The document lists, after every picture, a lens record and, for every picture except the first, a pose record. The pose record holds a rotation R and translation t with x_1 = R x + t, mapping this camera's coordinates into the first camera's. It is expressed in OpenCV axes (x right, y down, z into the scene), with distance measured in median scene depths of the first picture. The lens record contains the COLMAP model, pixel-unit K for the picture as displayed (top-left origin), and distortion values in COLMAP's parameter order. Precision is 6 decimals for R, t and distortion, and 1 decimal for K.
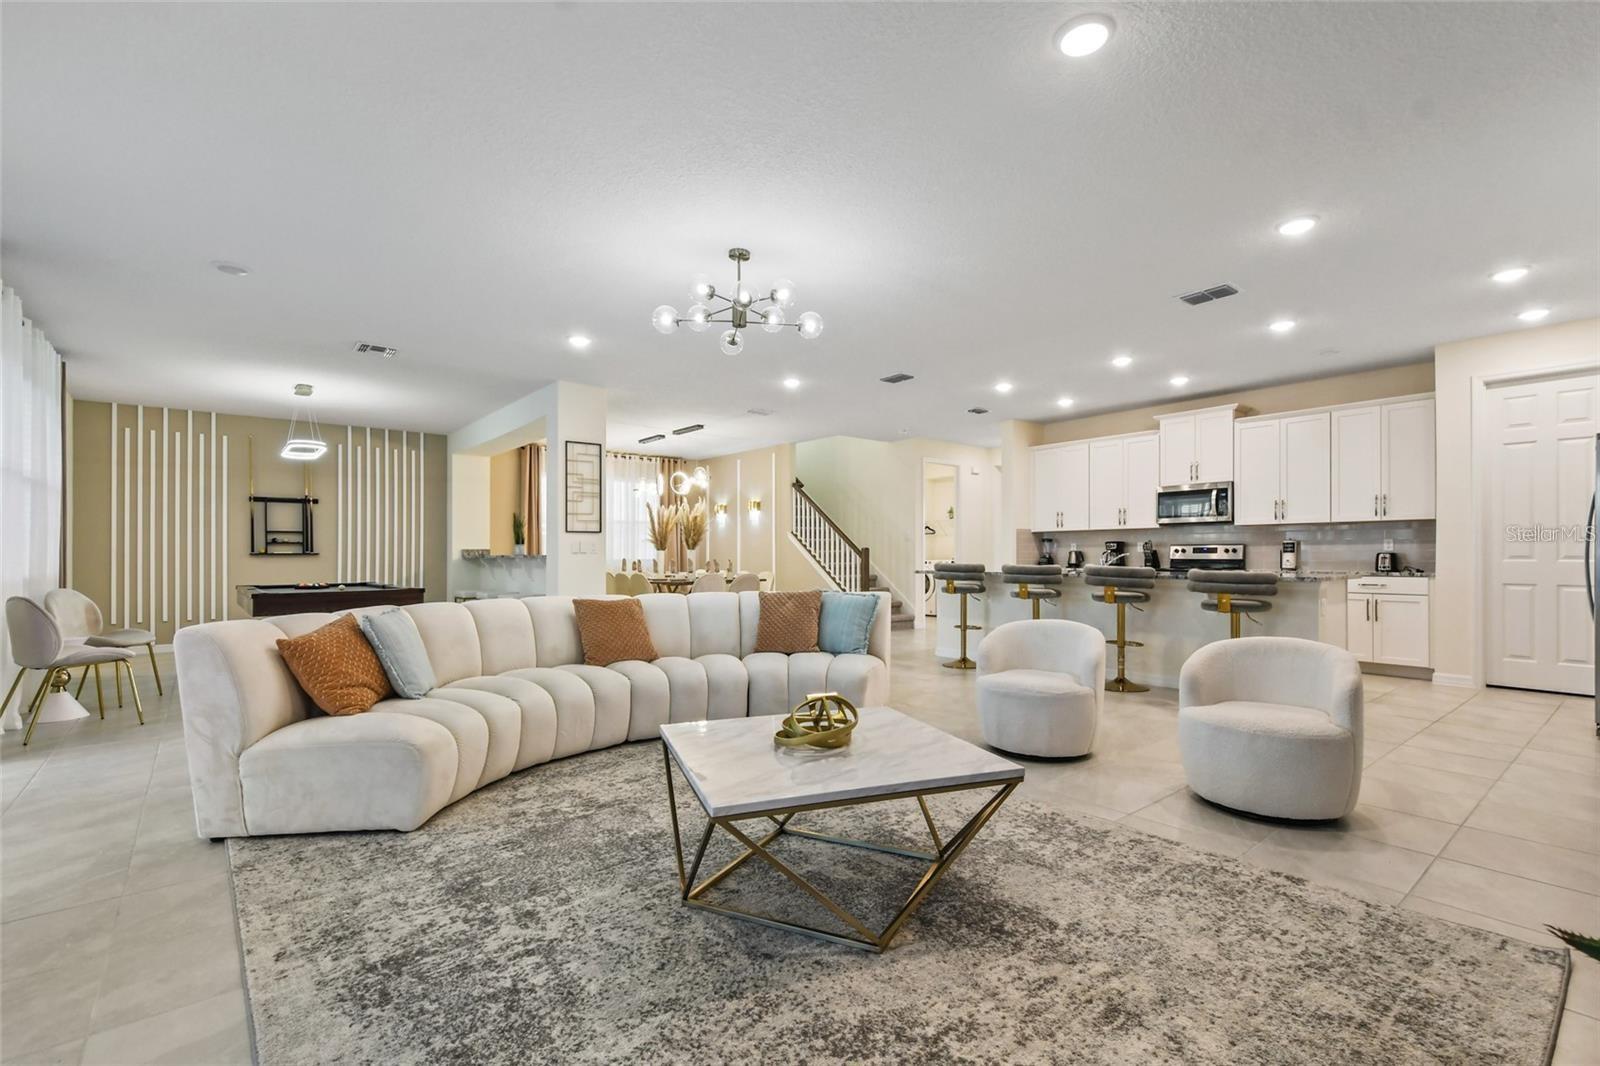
lens RADIAL K [[716.3, 0, 813.8], [0, 716.3, 550.1], [0, 0, 1]] dist [0.013459, -0.004732]
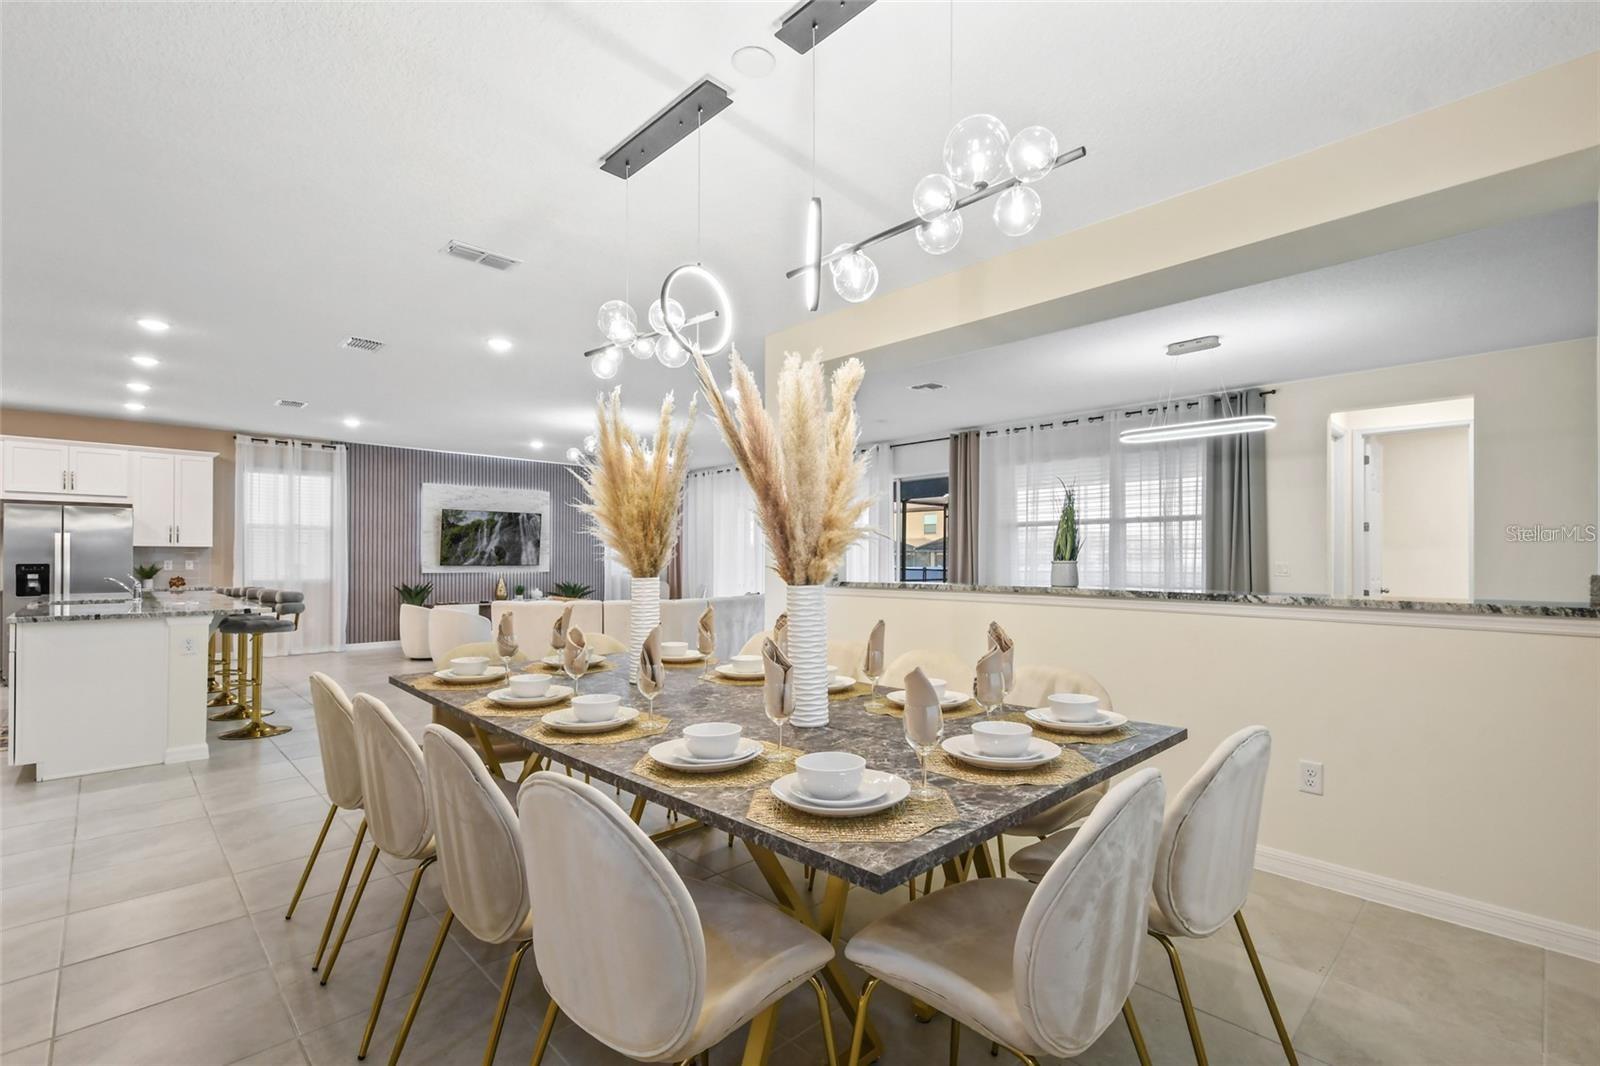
lens RADIAL K [[717.3, 0, 810.2], [0, 717.3, 553.6], [0, 0, 1]] dist [0.023912, -0.009515]
pose [[-0.996565, 0.001195, -0.082806, -0.274330], [0.002492, 0.999876, -0.015563, -0.008363], [0.082777, -0.015716, -0.996444, 1.716575]]
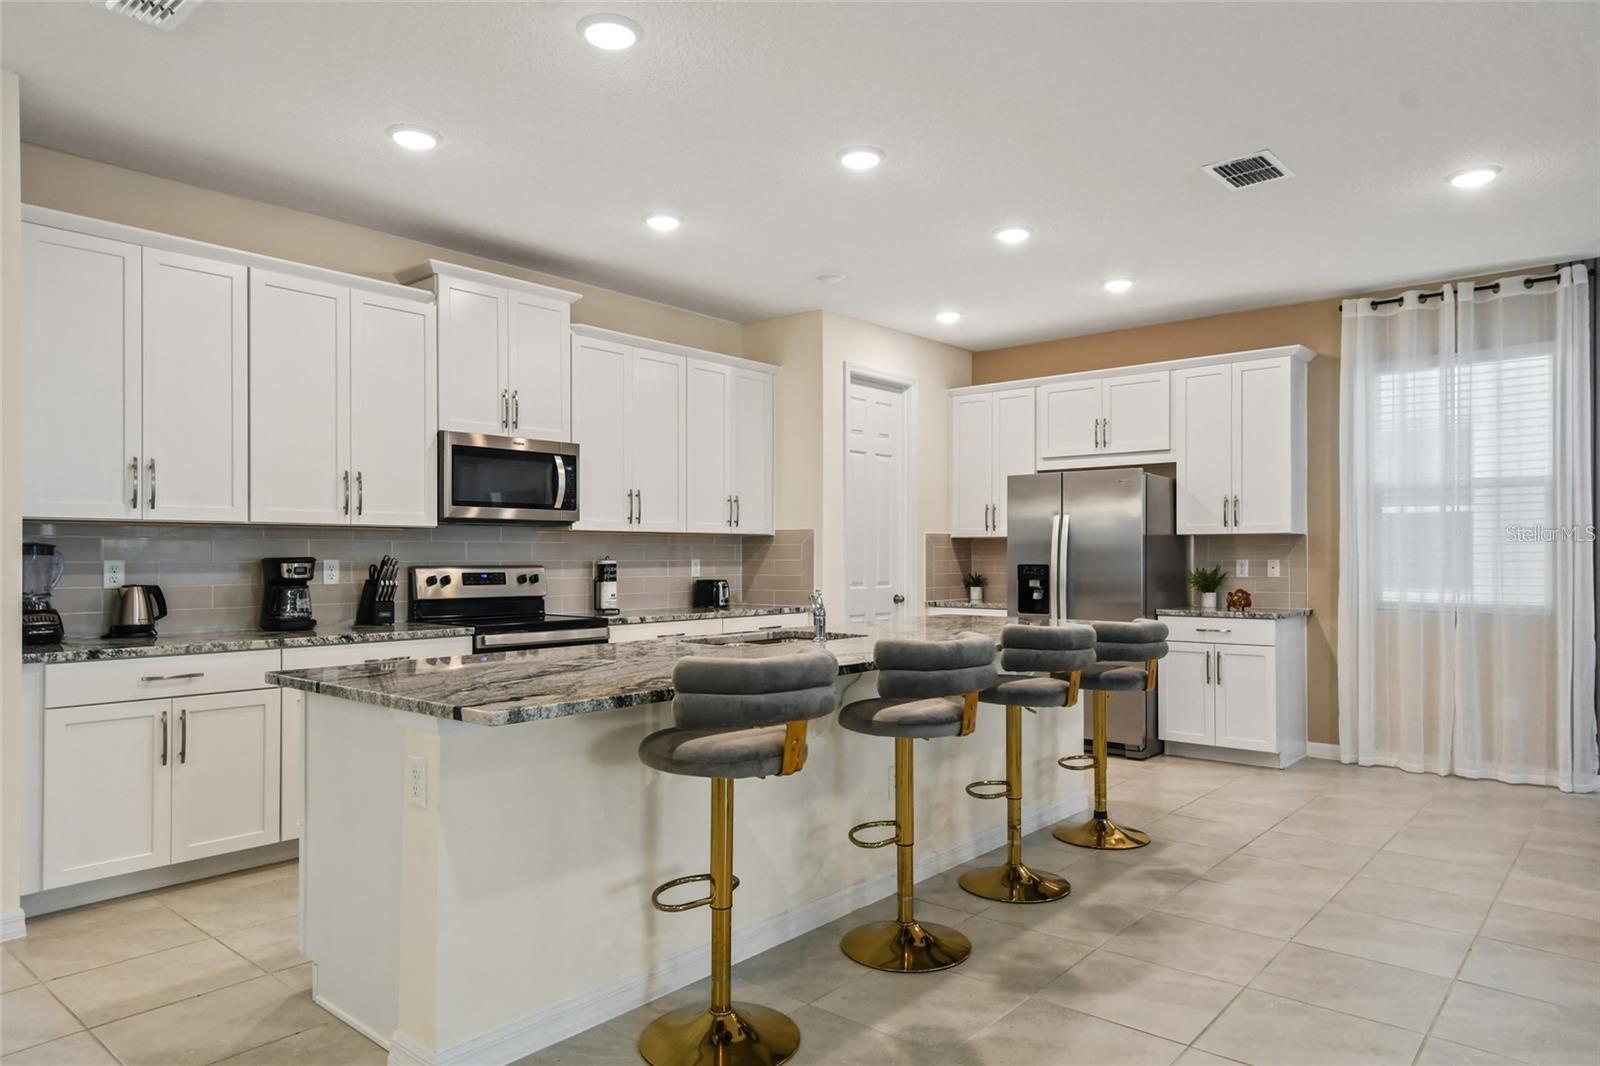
lens RADIAL K [[996.3, 0, 798.3], [0, 996.3, 555.8], [0, 0, 1]] dist [0.009879, -0.000661]
pose [[-0.165028, 0.002361, 0.986286, -0.148322], [-0.007533, 0.999965, -0.003654, -0.015337], [-0.986260, -0.008032, -0.165005, 0.997227]]
